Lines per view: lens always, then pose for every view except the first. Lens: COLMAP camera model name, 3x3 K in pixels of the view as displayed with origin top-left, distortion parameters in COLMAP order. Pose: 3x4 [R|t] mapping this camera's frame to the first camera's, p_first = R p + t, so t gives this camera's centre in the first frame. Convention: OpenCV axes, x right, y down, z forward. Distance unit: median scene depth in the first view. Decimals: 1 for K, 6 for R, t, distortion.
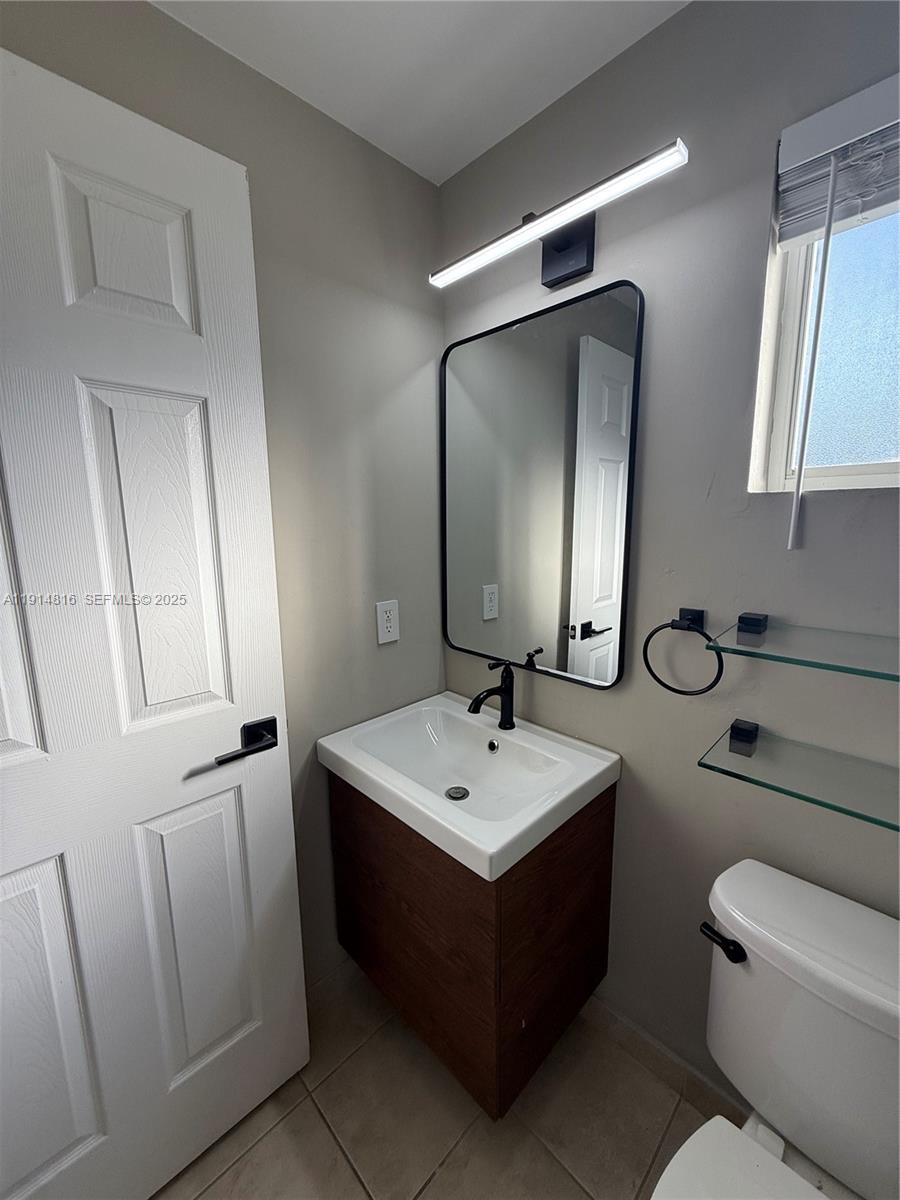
lens RADIAL K [[478.4, 0, 455.0], [0, 478.4, 599.2], [0, 0, 1]] dist [0.001991, -0.000358]
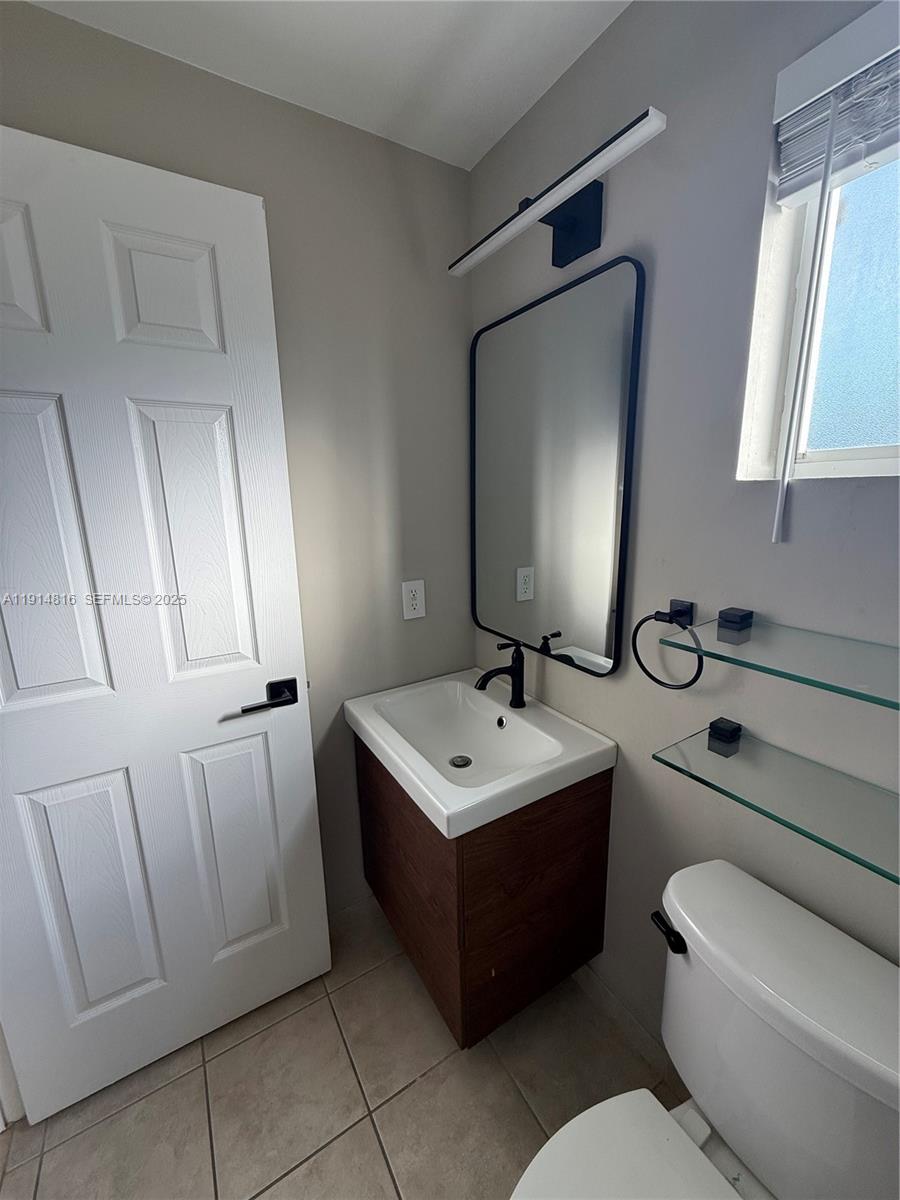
lens RADIAL K [[478.4, 0, 453.3], [0, 478.4, 600.5], [0, 0, 1]] dist [0.001991, -0.000358]
pose [[0.973753, 0.042443, -0.223616, 0.284204], [-0.030385, 0.997906, 0.057093, -0.024240], [0.225571, -0.048800, 0.973004, -0.047938]]
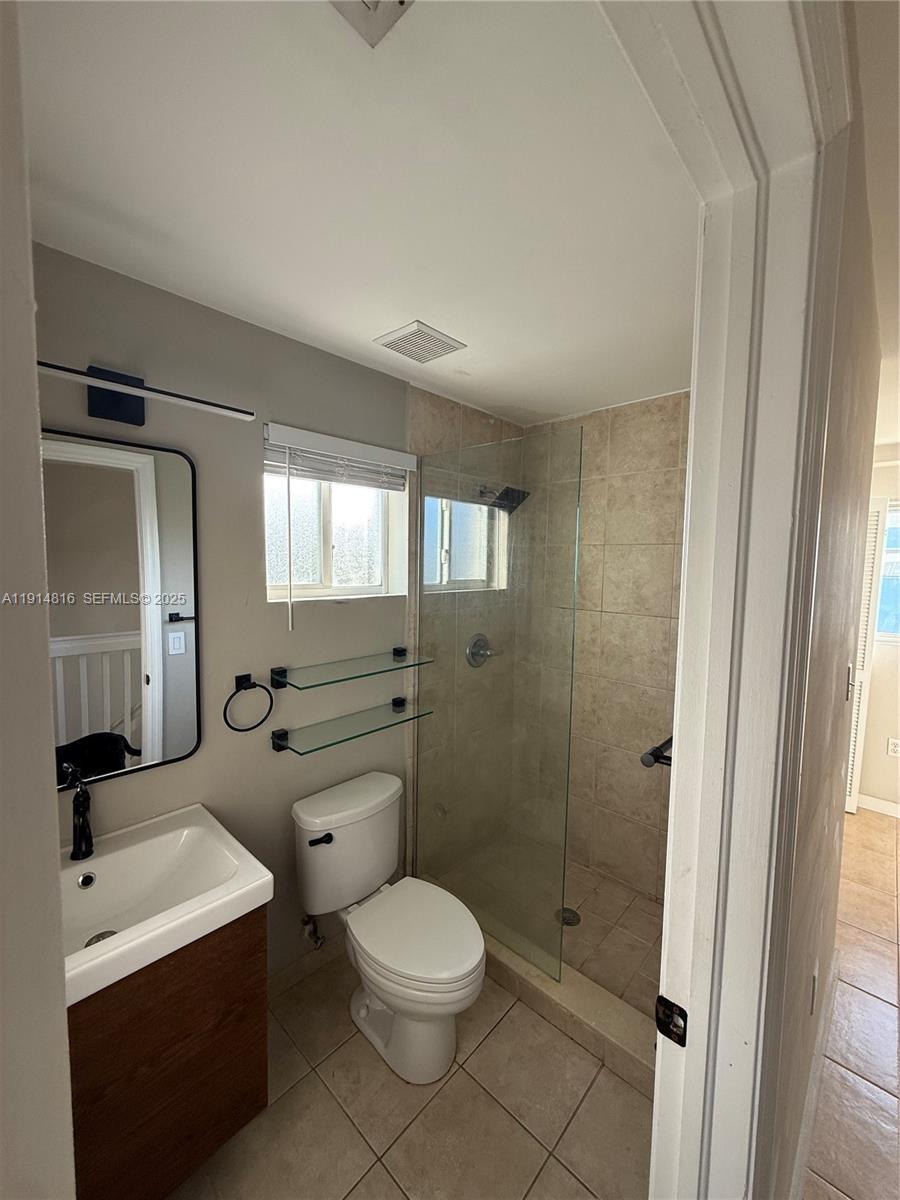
lens RADIAL K [[478.4, 0, 449.5], [0, 478.4, 595.9], [0, 0, 1]] dist [0.001991, -0.000358]
pose [[-0.038967, -0.069623, 0.996812, -1.153351], [0.153229, 0.985355, 0.074812, -0.266716], [-0.987422, 0.155656, -0.027728, 0.367141]]
